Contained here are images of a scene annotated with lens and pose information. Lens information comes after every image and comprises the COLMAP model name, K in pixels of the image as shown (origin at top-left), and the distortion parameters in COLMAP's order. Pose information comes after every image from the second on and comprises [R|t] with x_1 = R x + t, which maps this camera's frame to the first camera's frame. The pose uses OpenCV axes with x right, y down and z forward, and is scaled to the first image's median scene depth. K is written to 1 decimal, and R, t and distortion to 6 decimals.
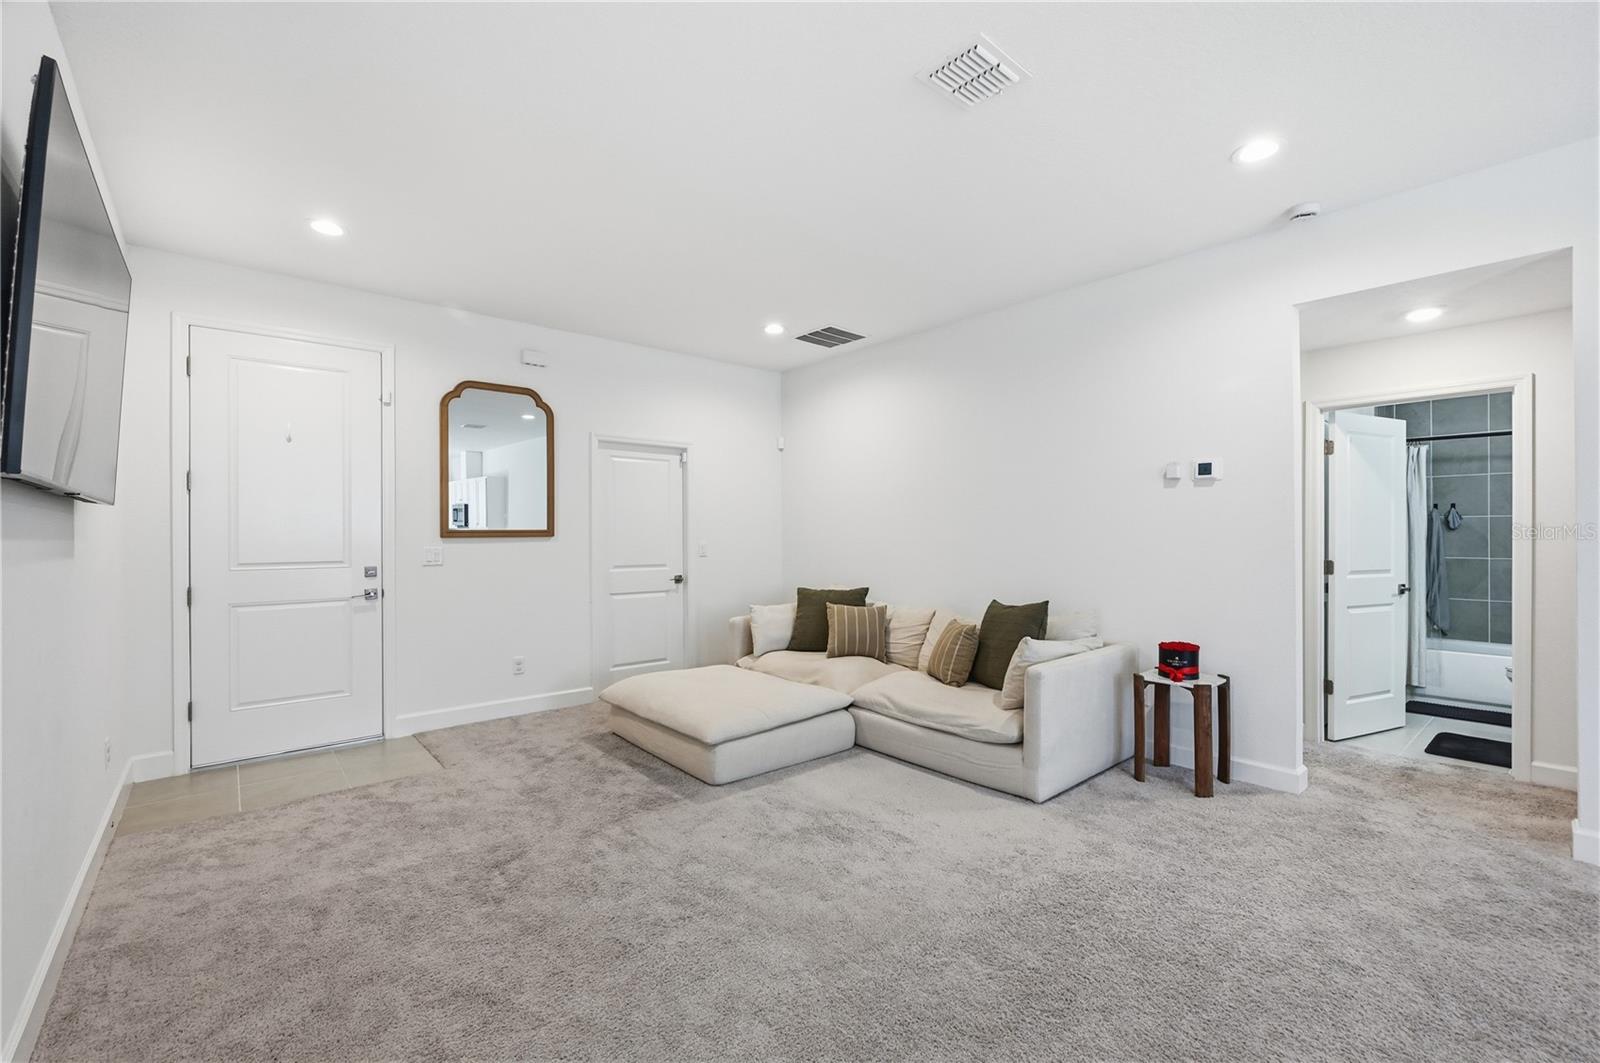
lens RADIAL K [[670.0, 0, 796.4], [0, 670.0, 534.9], [0, 0, 1]] dist [0.004312, 0.000298]
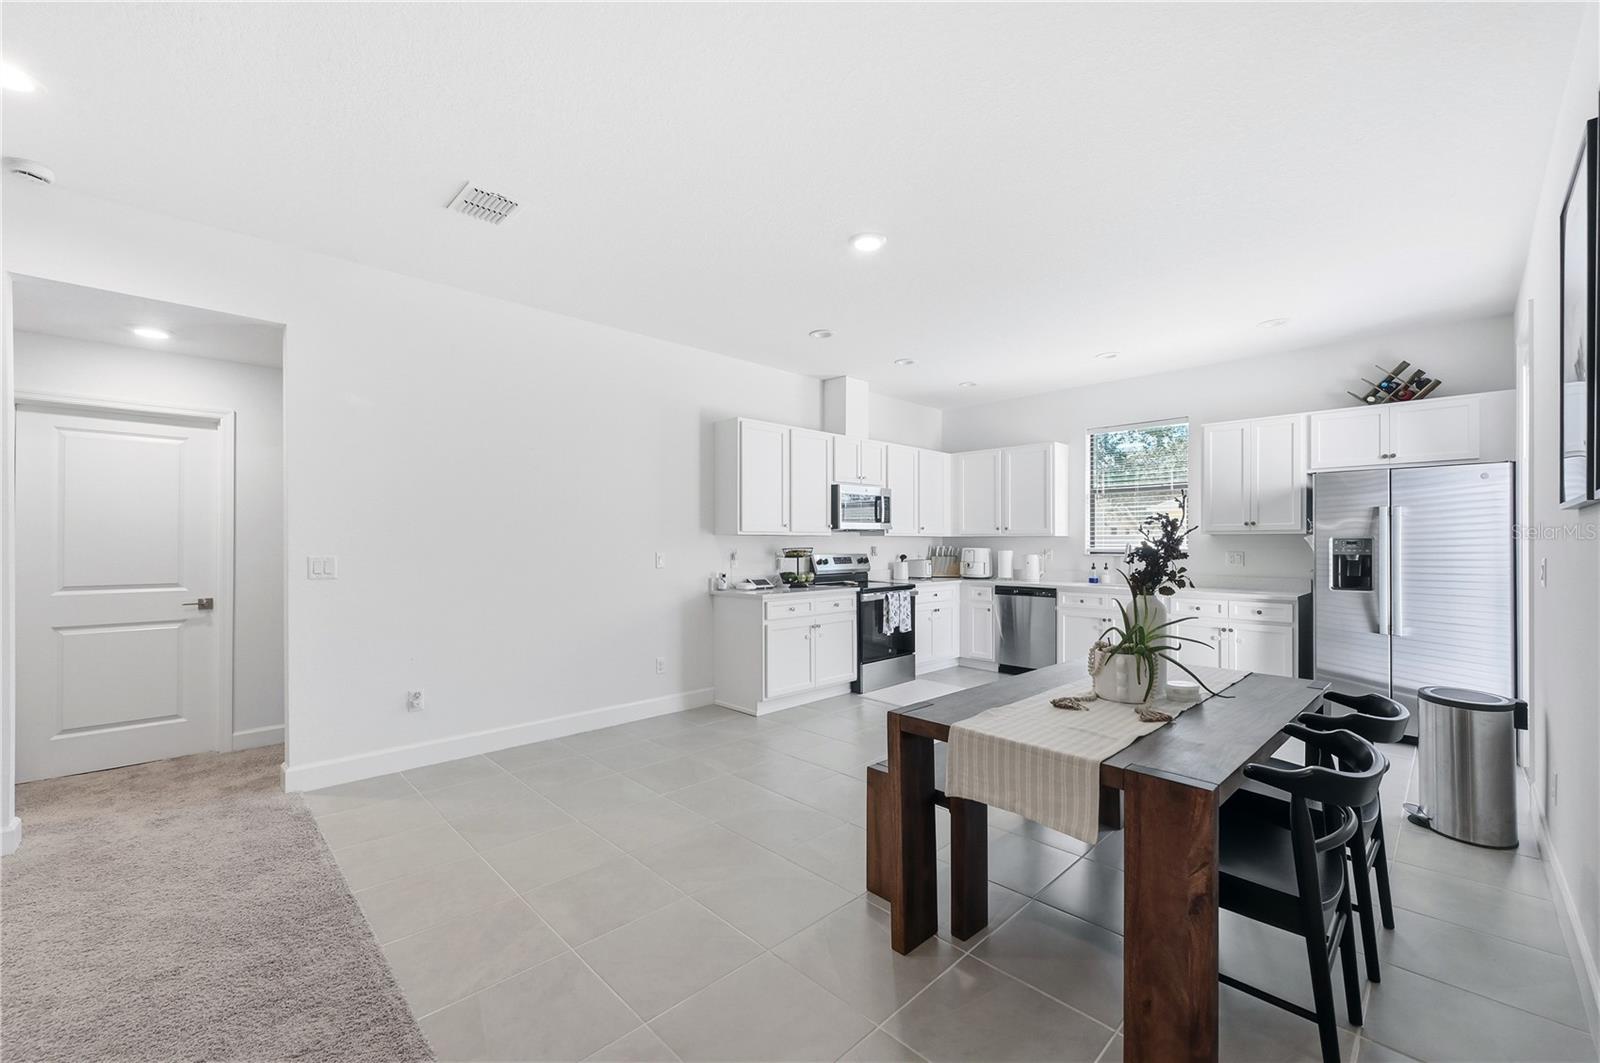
lens RADIAL K [[622.4, 0, 800.2], [0, 622.4, 534.9], [0, 0, 1]] dist [-0.001592, -0.000054]
pose [[-0.056390, 0.015757, 0.998284, -0.111903], [0.002375, 0.999875, -0.015648, 0.002983], [-0.998406, 0.001489, -0.056420, 0.075549]]
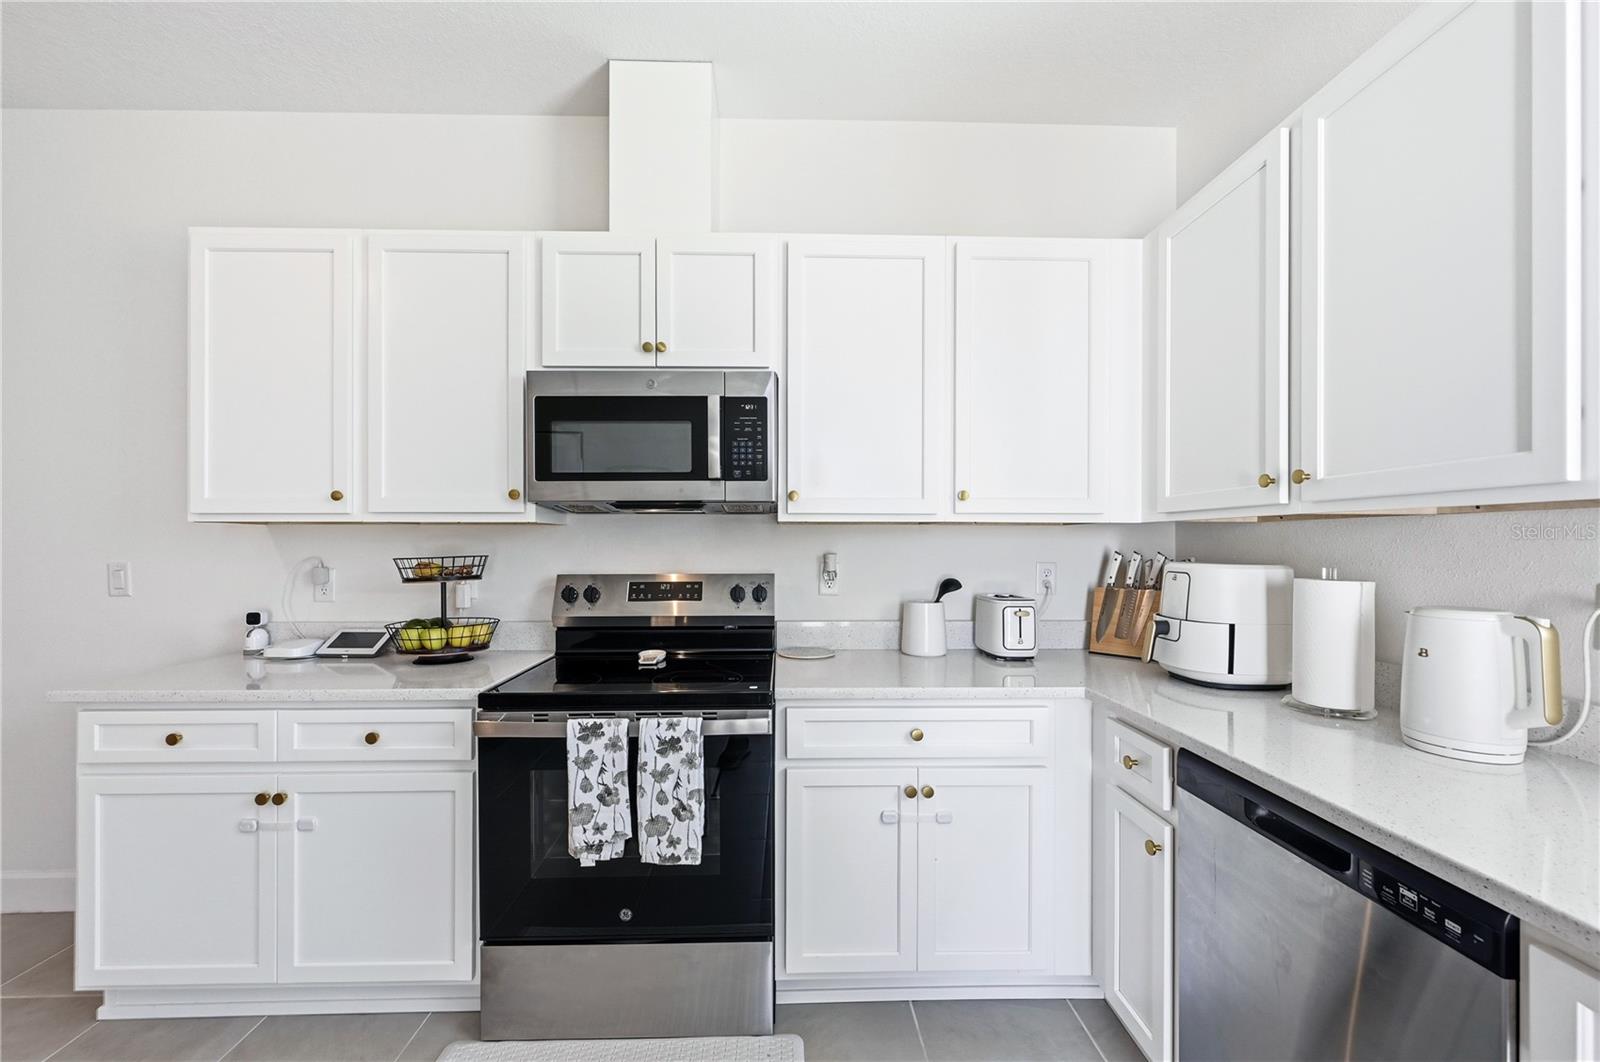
lens RADIAL K [[622.4, 0, 798.3], [0, 622.4, 537.7], [0, 0, 1]] dist [-0.001592, -0.000054]
pose [[0.624688, 0.006510, 0.780848, 0.223243], [-0.001332, 0.999973, -0.007271, 0.001690], [-0.780874, 0.003501, 0.624679, -0.107089]]
